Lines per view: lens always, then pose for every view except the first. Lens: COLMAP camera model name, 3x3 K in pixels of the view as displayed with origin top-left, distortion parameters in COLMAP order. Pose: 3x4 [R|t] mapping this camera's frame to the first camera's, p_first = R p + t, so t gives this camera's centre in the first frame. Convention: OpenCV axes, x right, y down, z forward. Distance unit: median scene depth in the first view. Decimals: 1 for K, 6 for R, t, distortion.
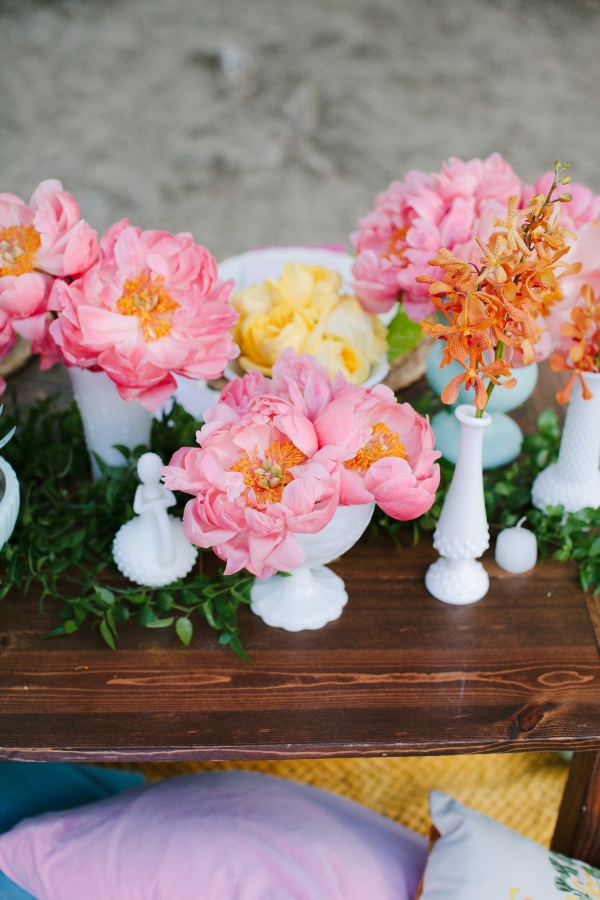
lens RADIAL K [[1314.0, 0, 300.2], [0, 1314.0, 418.3], [0, 0, 1]] dist [-0.131439, 0.015181]
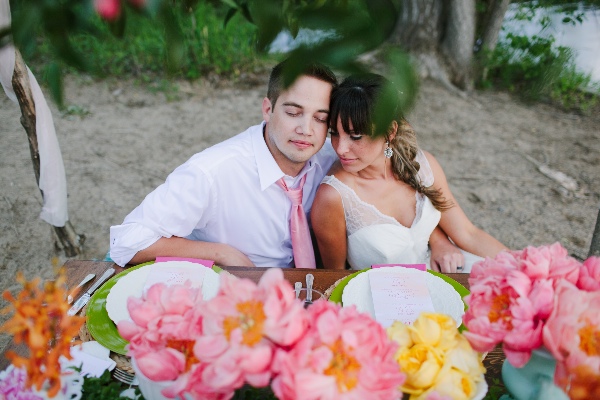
lens RADIAL K [[577.8, 0, 300.0], [0, 577.8, 200.0], [0, 0, 1]] dist [-0.106892, 0.141793]
pose [[0.997398, 0.033678, -0.063748, -0.121685], [-0.039898, 0.994292, -0.098956, -0.192843], [0.060052, 0.101242, 0.993048, 0.349359]]
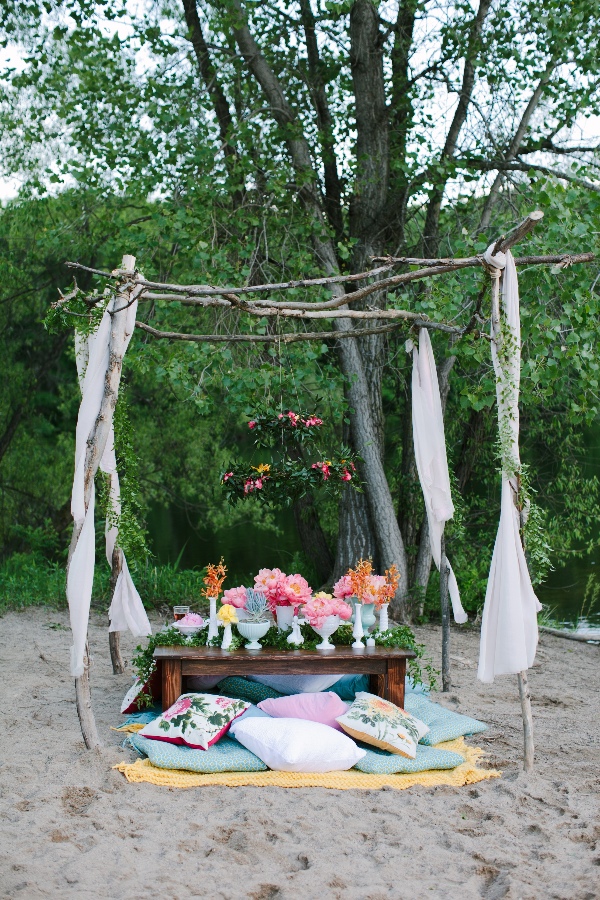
lens RADIAL K [[1309.6, 0, 300.0], [0, 1309.6, 450.0], [0, 0, 1]] dist [-0.133941, 0.102516]
pose [[0.999678, -0.003097, 0.025185, -0.205228], [0.016151, 0.843193, -0.537368, 2.133278], [-0.019572, 0.537602, 0.842972, -3.528623]]
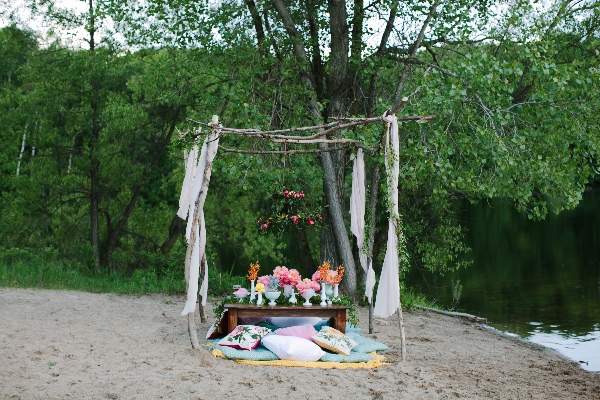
lens RADIAL K [[873.1, 0, 300.0], [0, 873.1, 200.0], [0, 0, 1]] dist [-0.133941, 0.102516]
pose [[0.999800, 0.004409, 0.019486, -0.180532], [0.007119, 0.832687, -0.553698, 3.160898], [-0.018667, 0.553726, 0.832490, -5.019412]]
